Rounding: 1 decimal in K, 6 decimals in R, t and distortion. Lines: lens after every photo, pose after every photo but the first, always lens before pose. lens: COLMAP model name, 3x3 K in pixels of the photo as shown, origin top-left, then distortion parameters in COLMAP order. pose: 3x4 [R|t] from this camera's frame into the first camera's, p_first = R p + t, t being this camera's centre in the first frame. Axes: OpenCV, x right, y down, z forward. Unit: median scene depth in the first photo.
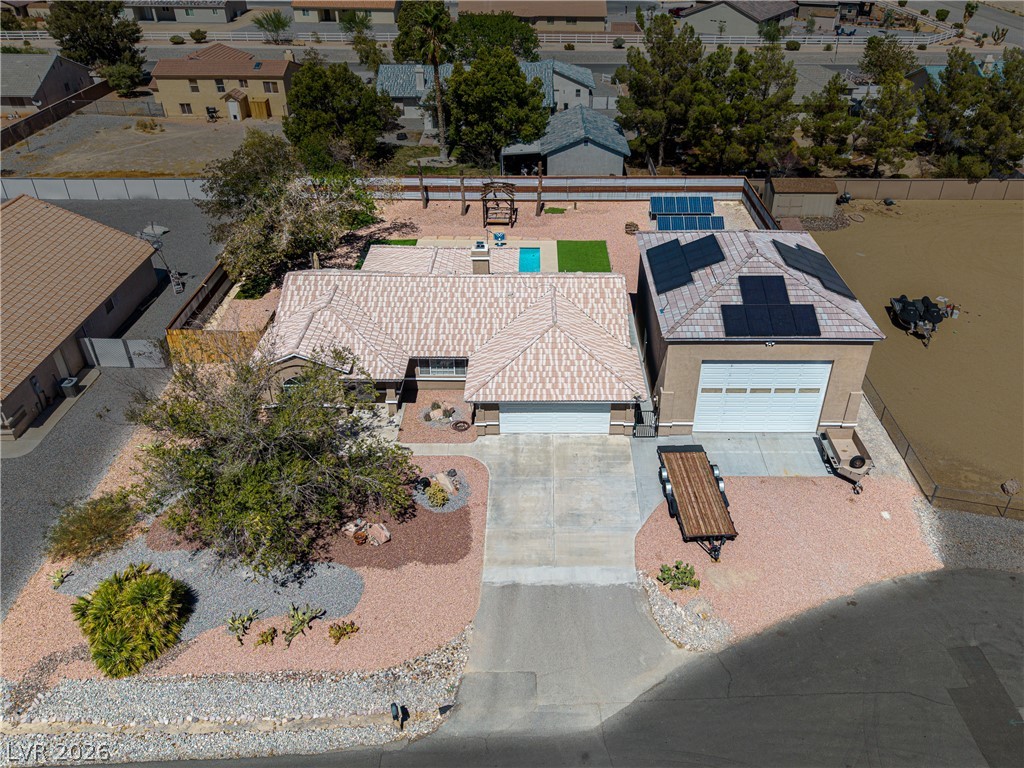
lens RADIAL K [[799.3, 0, 555.3], [0, 799.3, 386.2], [0, 0, 1]] dist [0.024416, -0.000666]
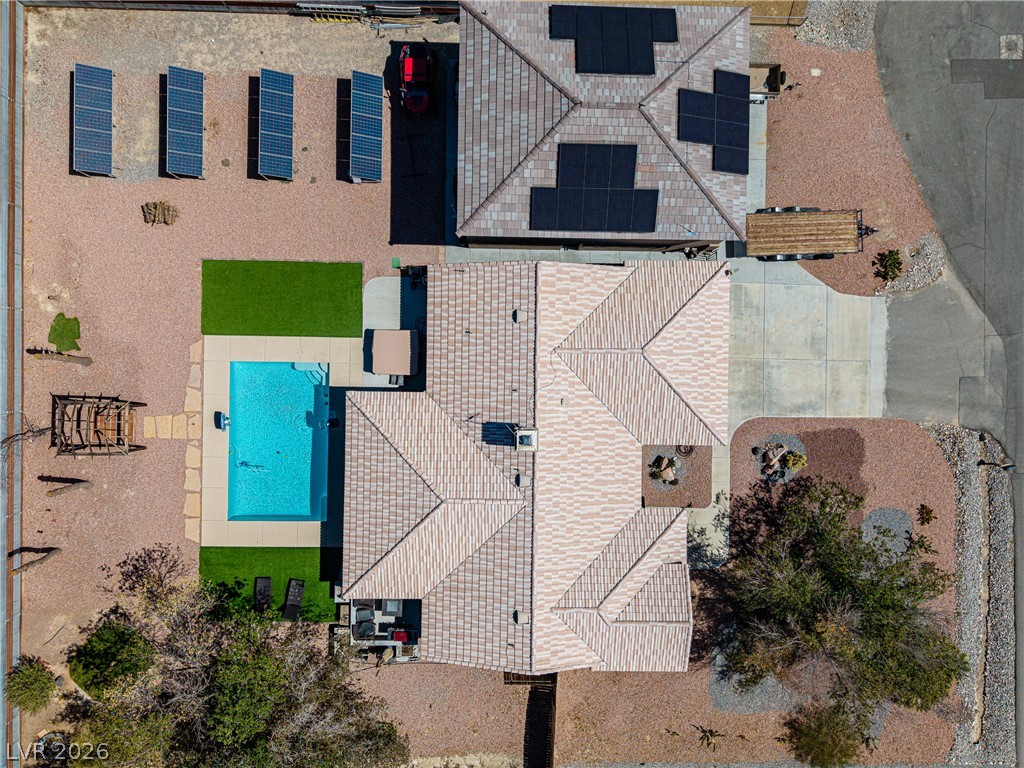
lens RADIAL K [[845.2, 0, 512.0], [0, 845.2, 384.0], [0, 0, 1]] dist [0.005020, -0.008547]
pose [[0.034580, -0.999212, -0.019491, -0.025856], [0.519465, 0.001309, 0.854491, -1.023821], [-0.853792, -0.039673, 0.519100, 0.668509]]
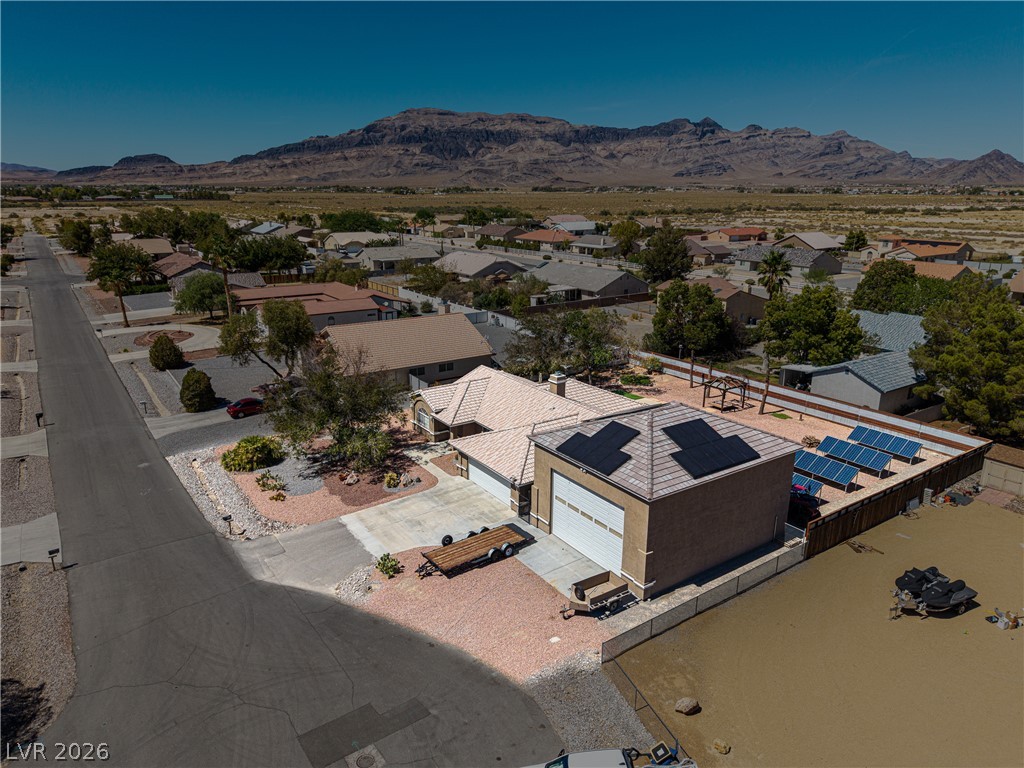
lens RADIAL K [[680.9, 0, 512.0], [0, 680.9, 384.0], [0, 0, 1]] dist [0.018859, -0.005282]
pose [[0.551286, 0.222805, -0.804016, 0.958714], [-0.449253, 0.891317, -0.061040, -0.056277], [0.703033, 0.394858, 0.591466, 0.266909]]
